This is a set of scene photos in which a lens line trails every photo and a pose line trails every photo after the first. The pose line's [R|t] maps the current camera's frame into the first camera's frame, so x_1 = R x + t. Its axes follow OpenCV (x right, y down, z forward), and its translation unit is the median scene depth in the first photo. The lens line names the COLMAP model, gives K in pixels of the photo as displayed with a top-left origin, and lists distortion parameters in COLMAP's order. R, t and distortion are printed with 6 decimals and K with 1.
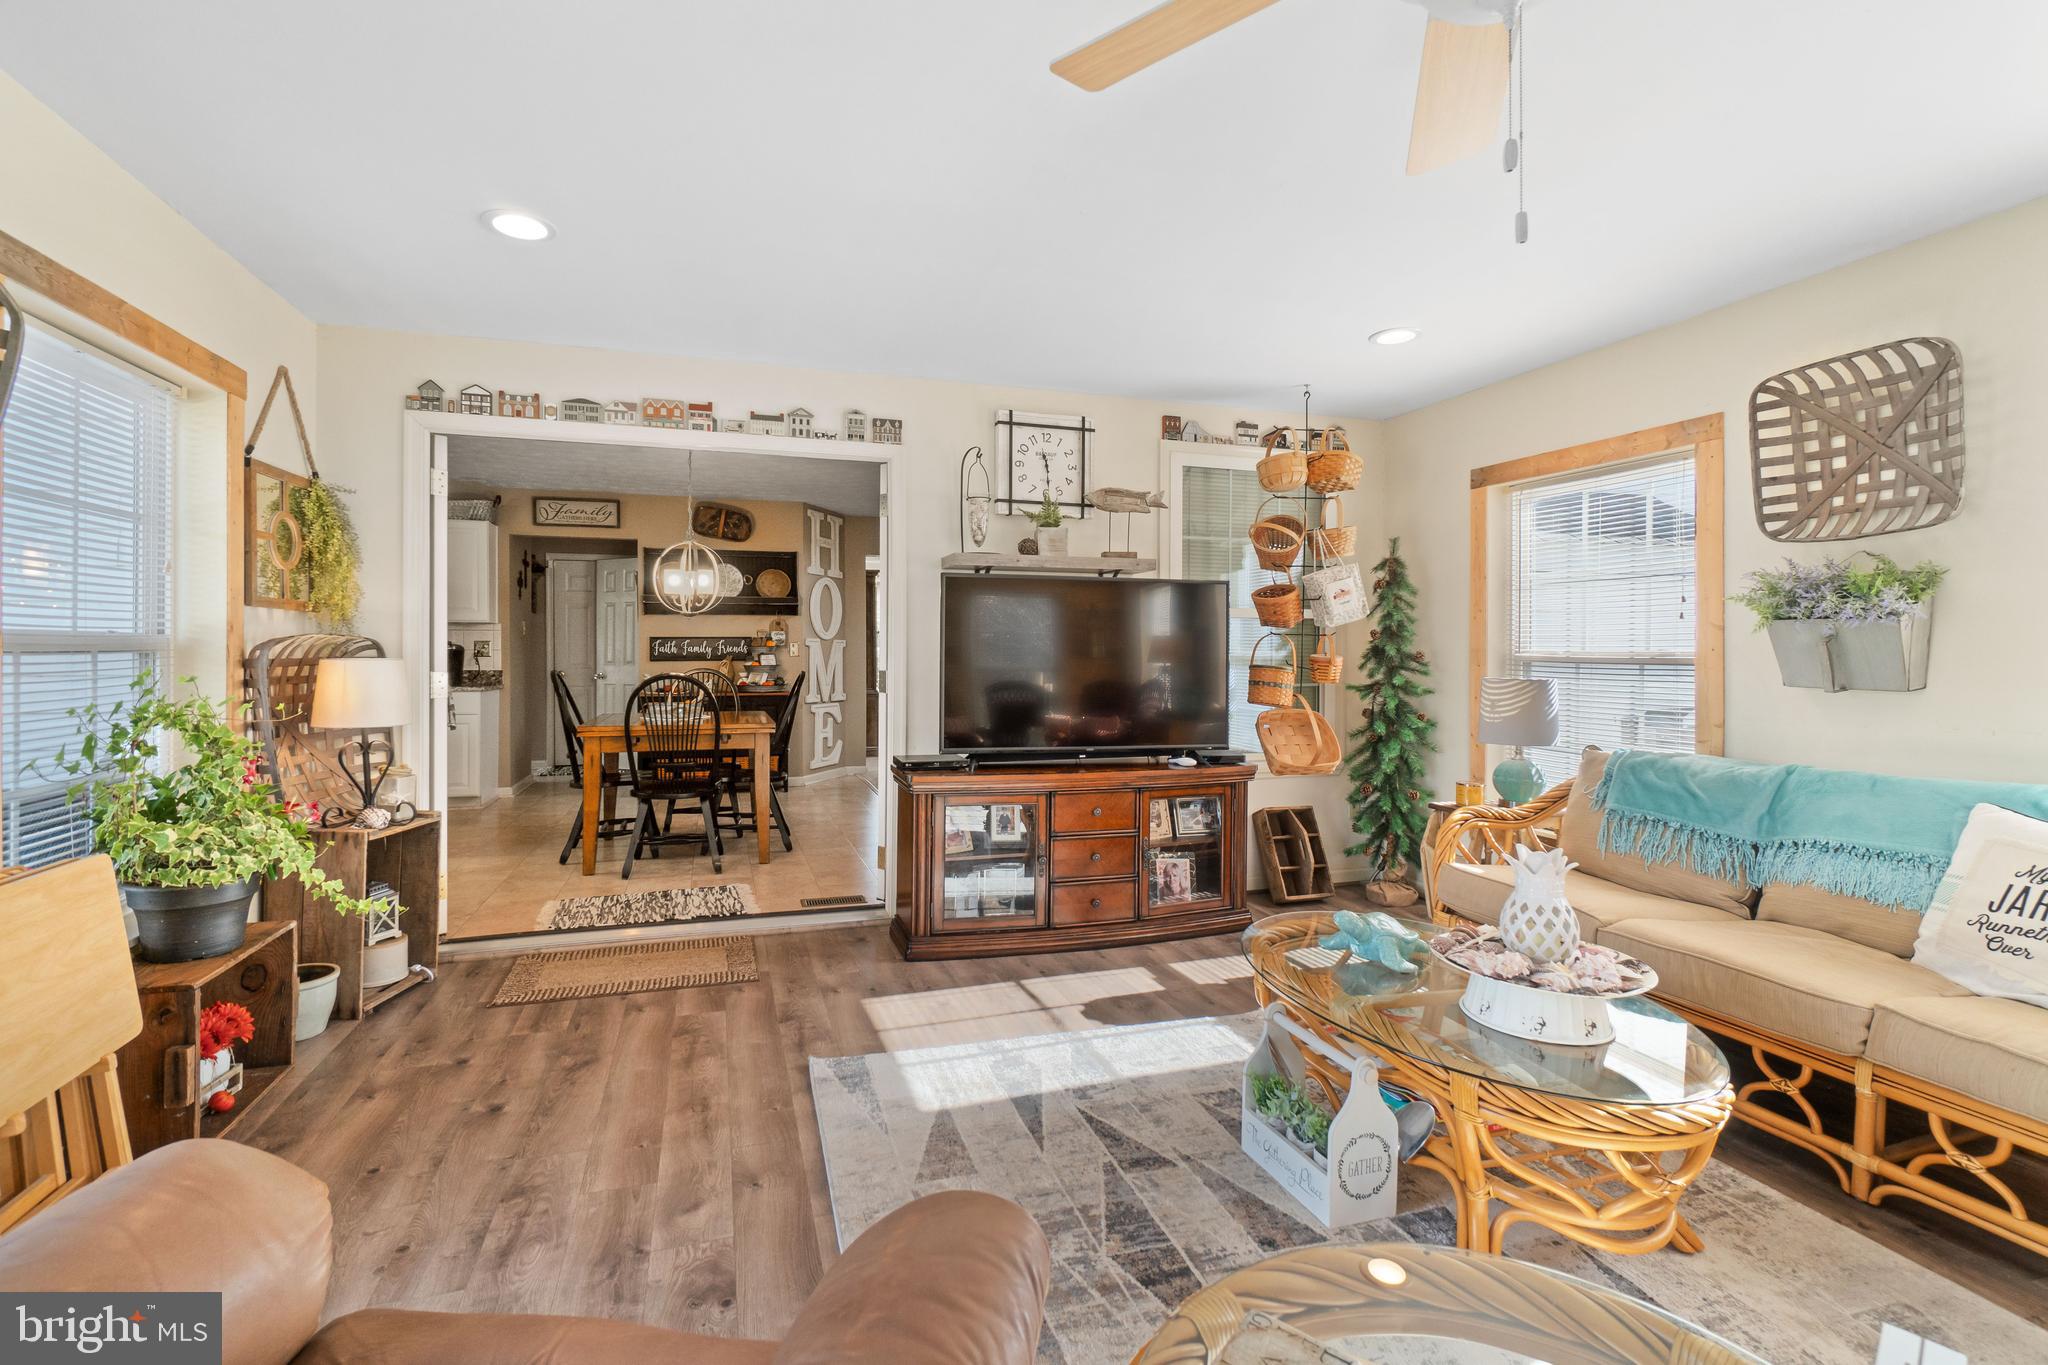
lens RADIAL K [[893.5, 0, 1011.7], [0, 893.5, 654.0], [0, 0, 1]] dist [-0.004265, 0.000523]
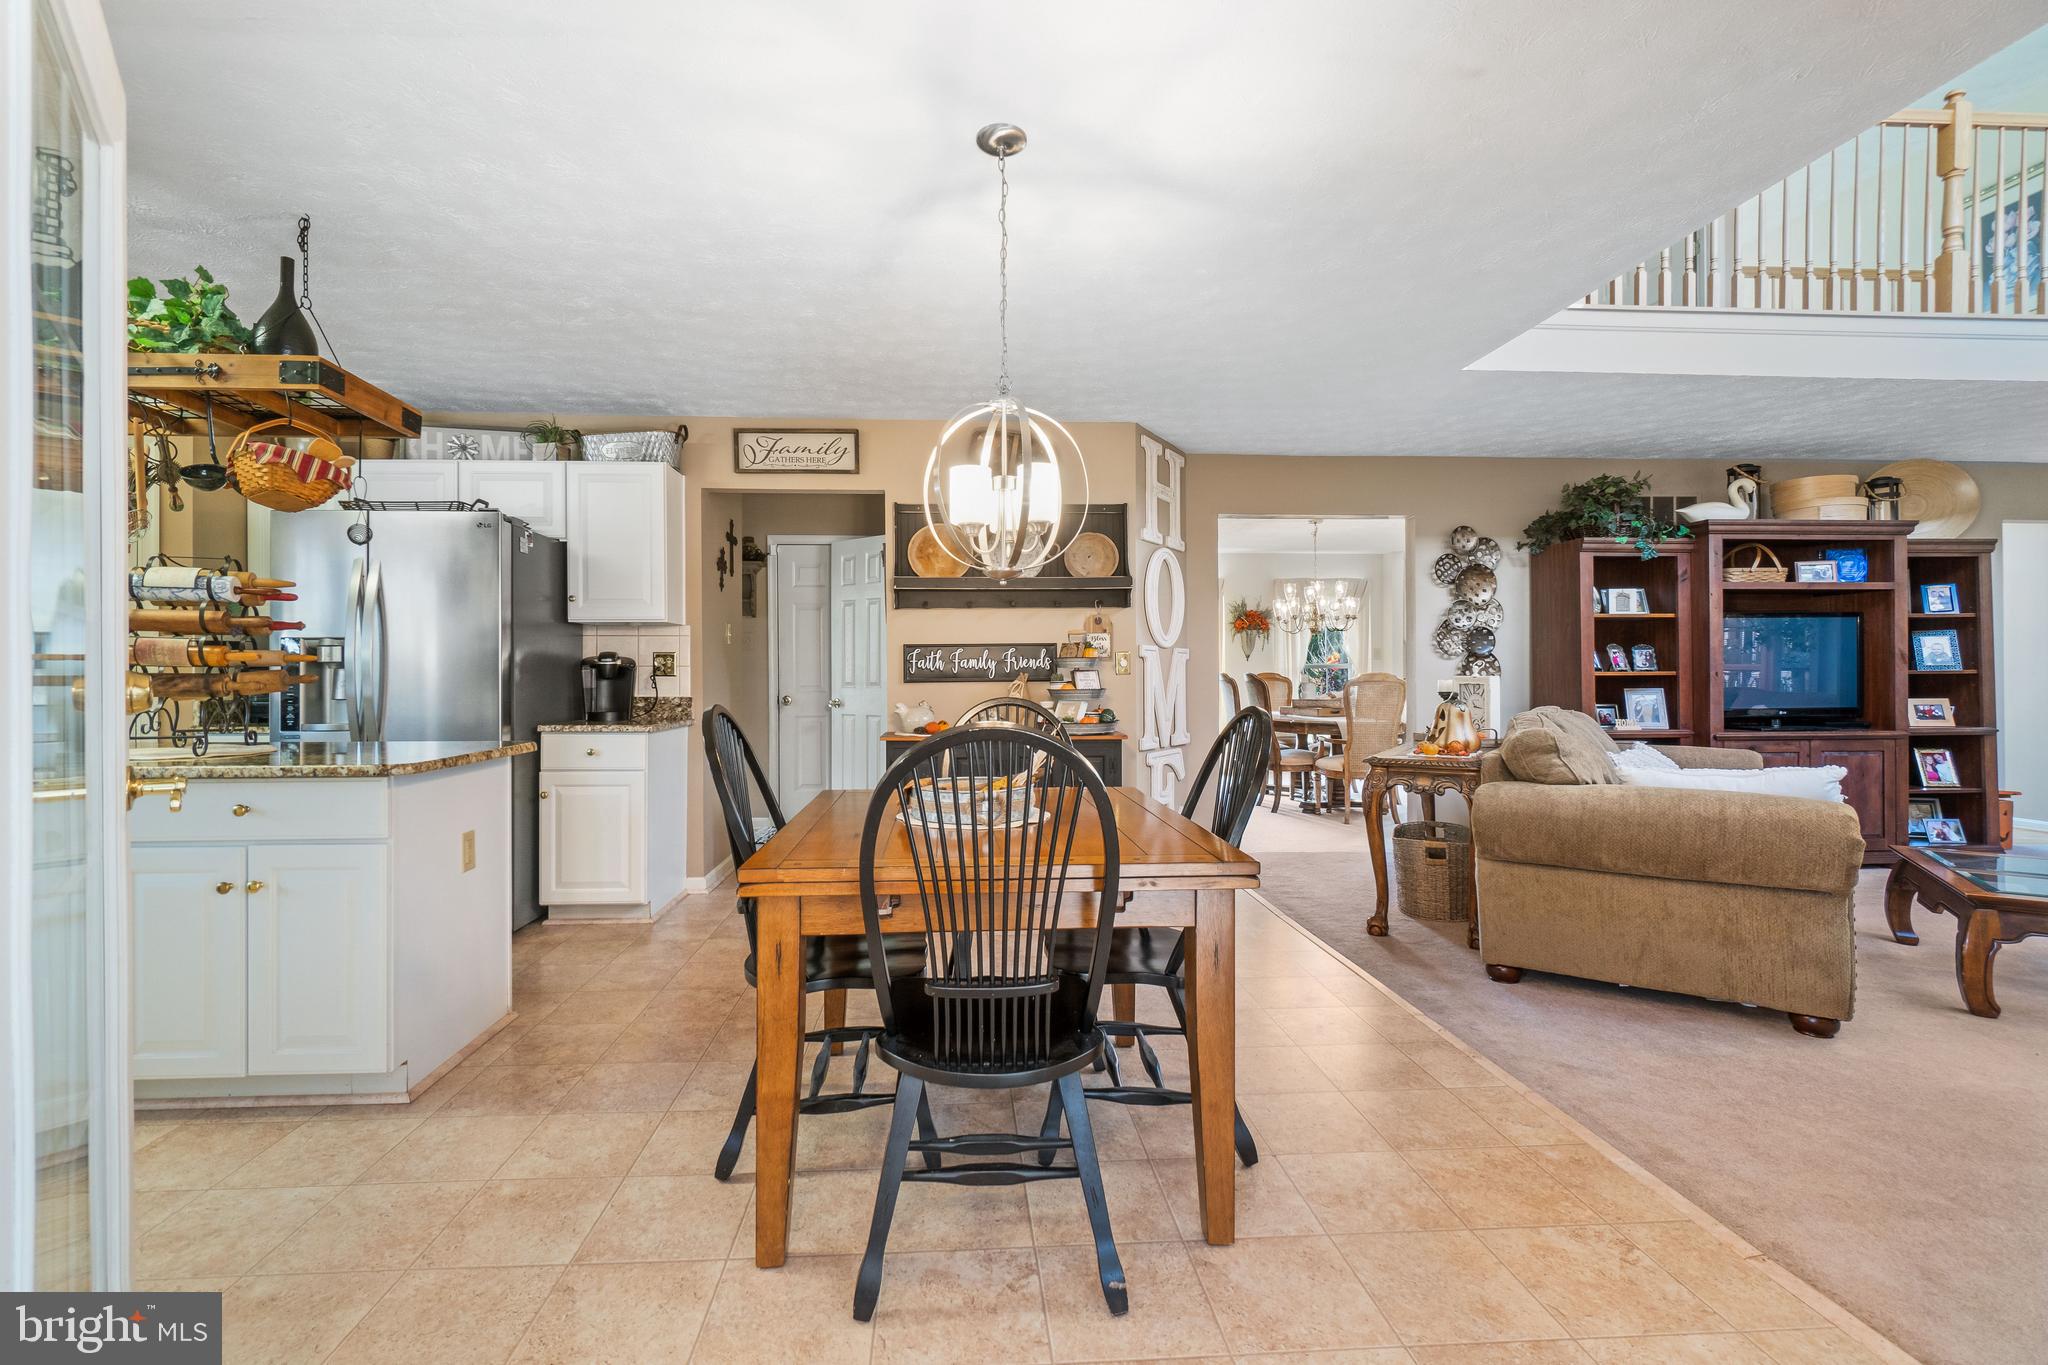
lens RADIAL K [[893.5, 0, 1009.9], [0, 893.5, 675.3], [0, 0, 1]] dist [-0.004265, 0.000523]
pose [[0.967992, -0.003599, -0.250957, -0.181069], [0.004011, 0.999991, 0.001130, 0.002732], [0.250951, -0.002101, 0.967998, 0.423440]]
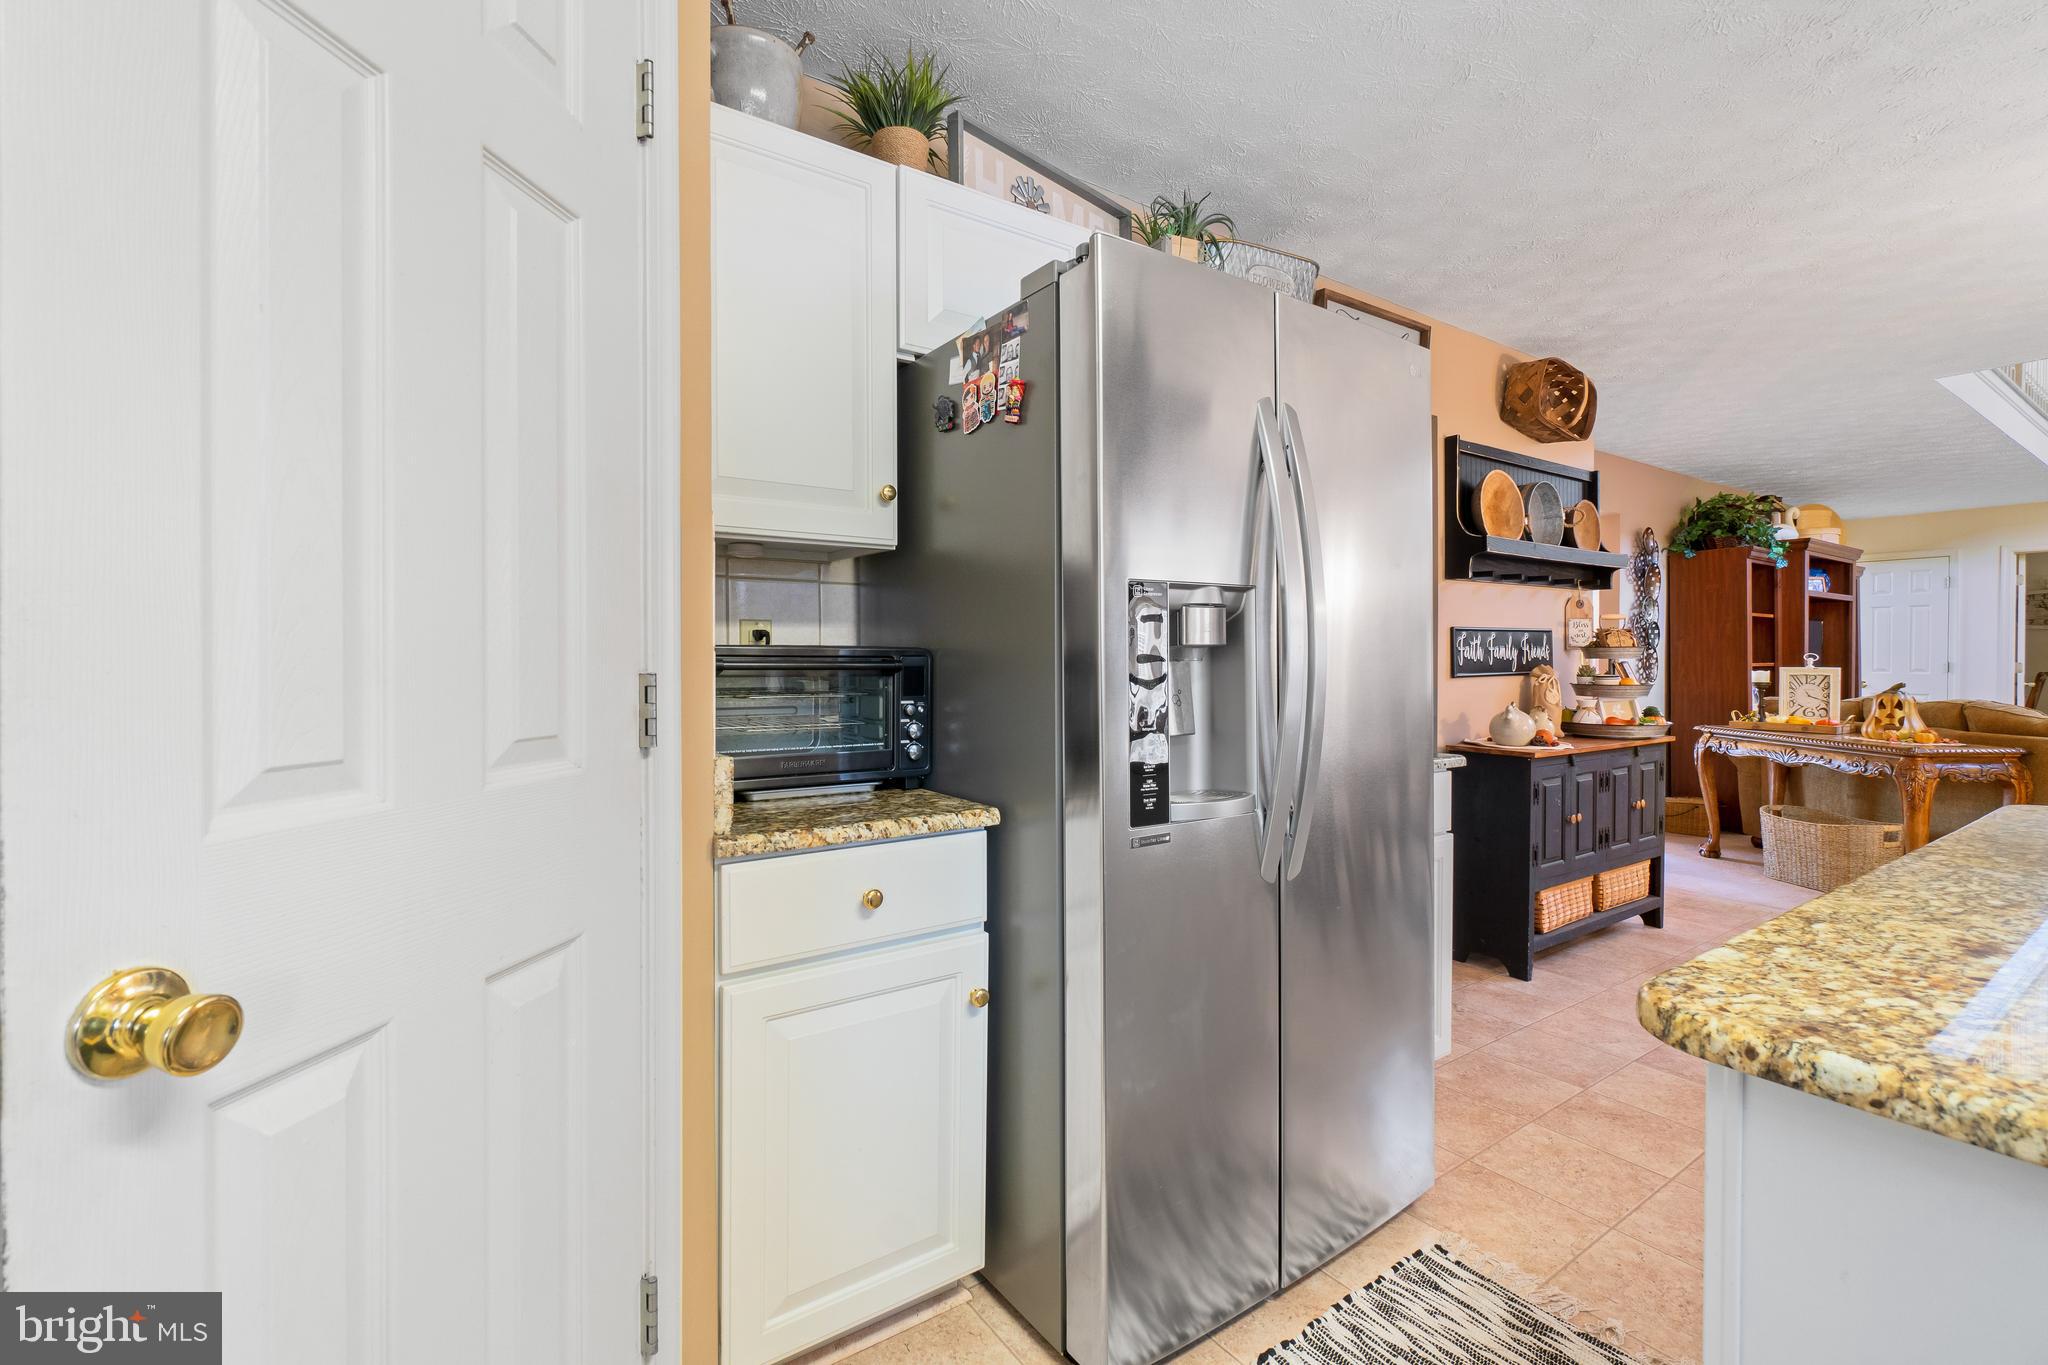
lens RADIAL K [[893.5, 0, 1027.3], [0, 893.5, 668.7], [0, 0, 1]] dist [-0.004265, 0.000523]
pose [[0.955938, -0.005993, 0.293508, -0.796475], [0.002225, 0.999911, 0.013170, -0.003242], [-0.293561, -0.011937, 0.955866, 0.637744]]
